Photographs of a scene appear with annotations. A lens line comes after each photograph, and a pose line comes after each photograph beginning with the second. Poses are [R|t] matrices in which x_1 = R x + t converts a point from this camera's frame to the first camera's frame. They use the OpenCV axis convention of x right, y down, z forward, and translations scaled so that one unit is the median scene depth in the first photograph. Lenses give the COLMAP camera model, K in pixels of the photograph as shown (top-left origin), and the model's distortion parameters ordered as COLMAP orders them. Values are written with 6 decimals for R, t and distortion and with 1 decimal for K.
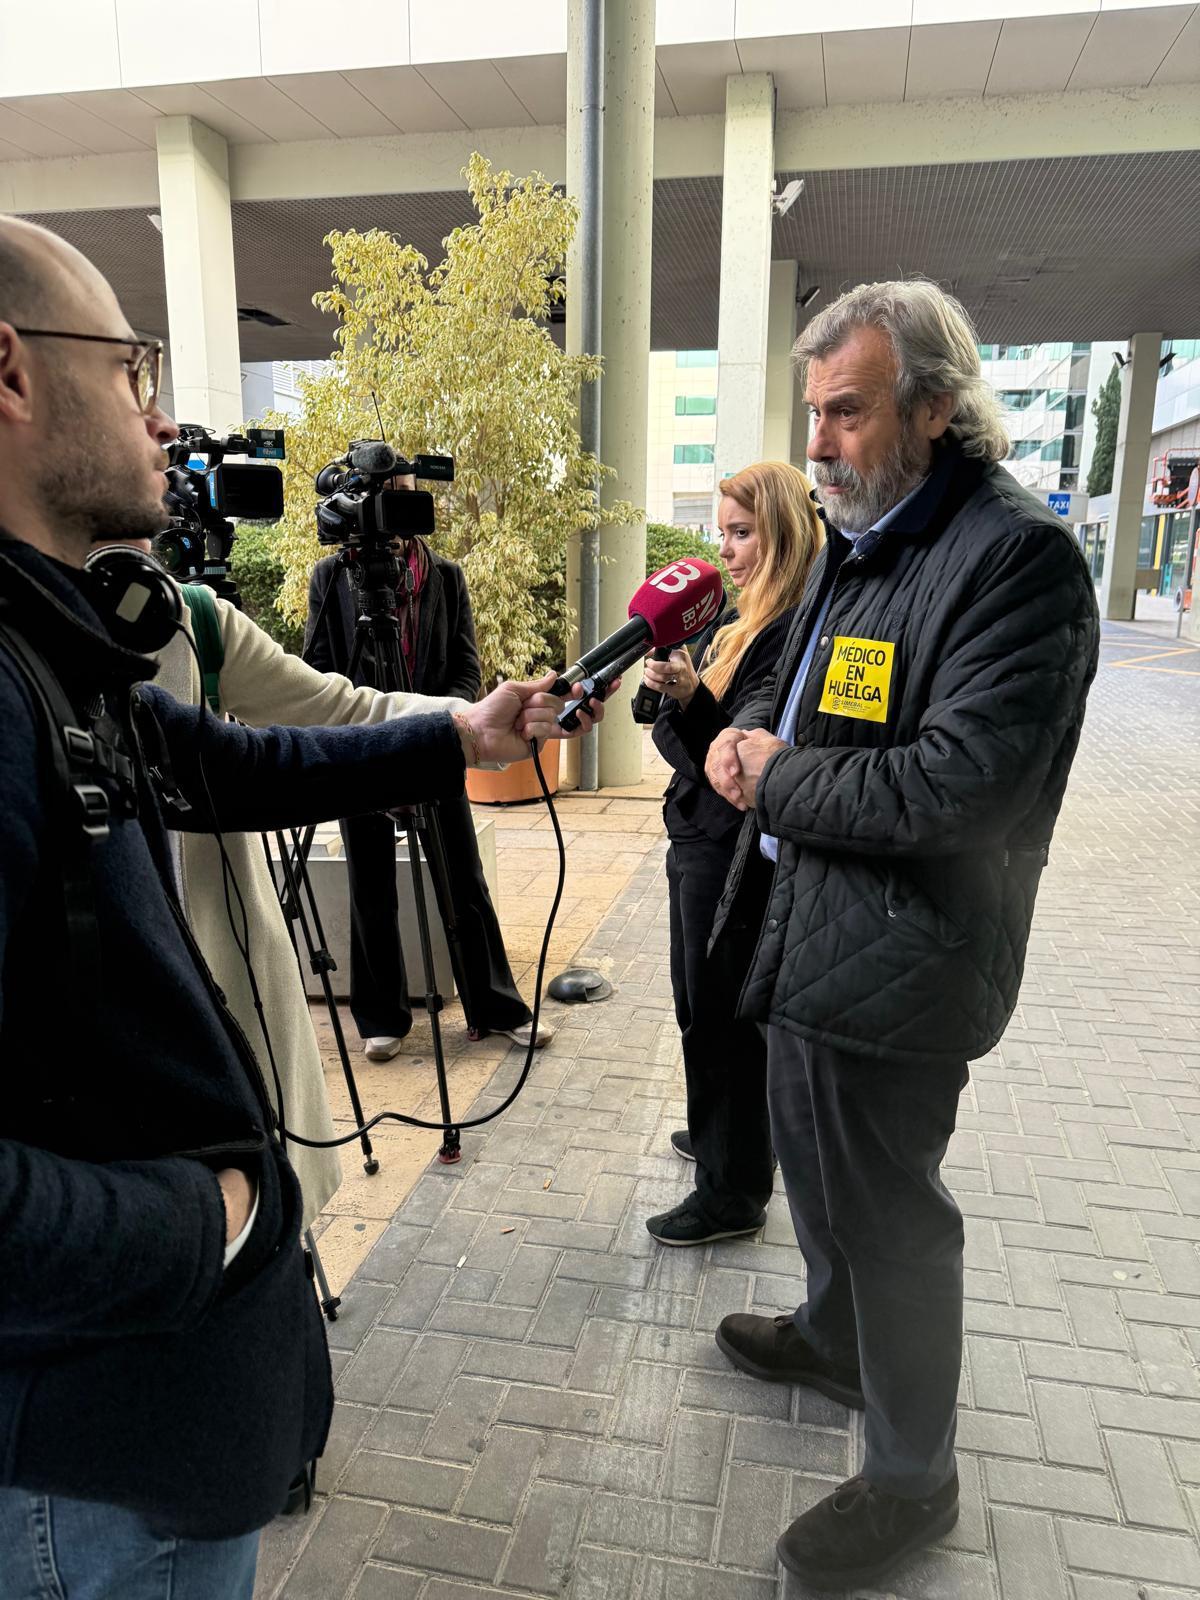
lens RADIAL K [[1149.7, 0, 600.0], [0, 1149.7, 800.0], [0, 0, 1]] dist [0.022914, -0.026362]
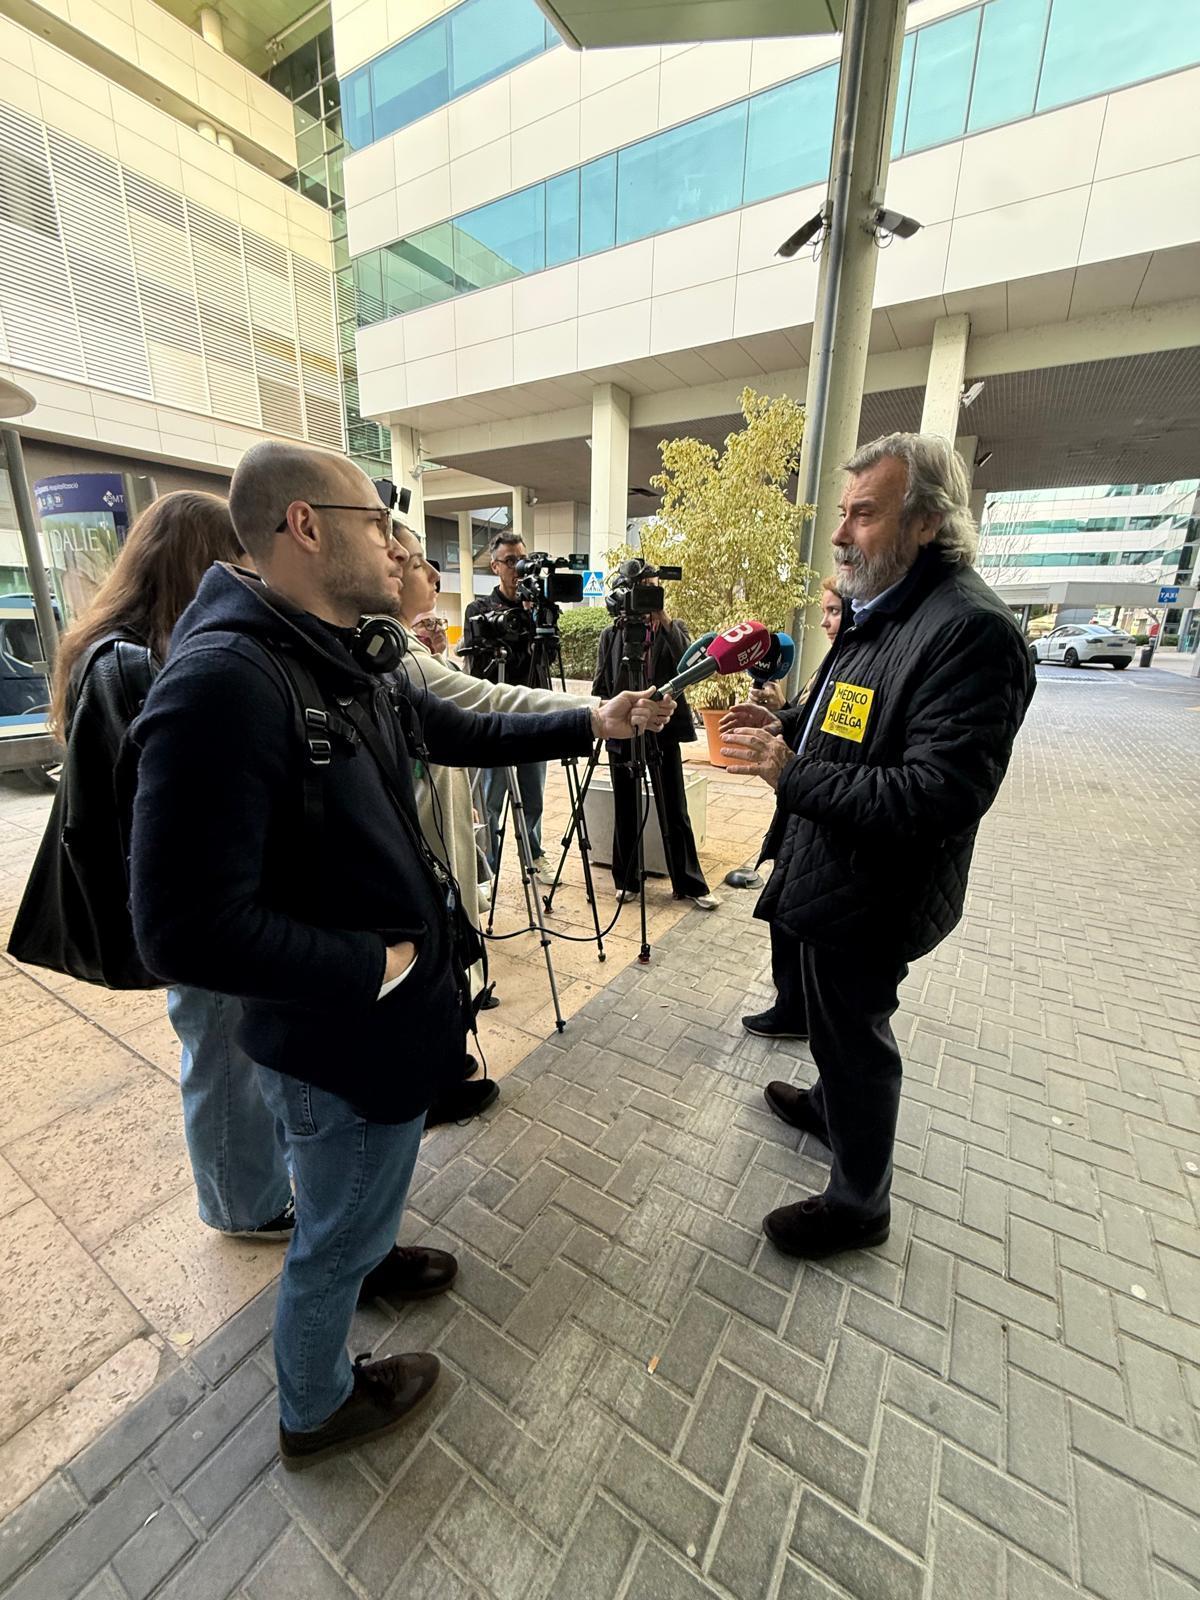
lens RADIAL K [[640.4, 0, 595.8], [0, 640.4, 791.4], [0, 0, 1]] dist [-0.001220, 0.000012]
pose [[0.939907, 0.098919, -0.326787, 0.105008], [-0.083798, 0.994671, 0.060070, -0.008070], [0.330987, -0.029076, 0.943187, 0.034208]]
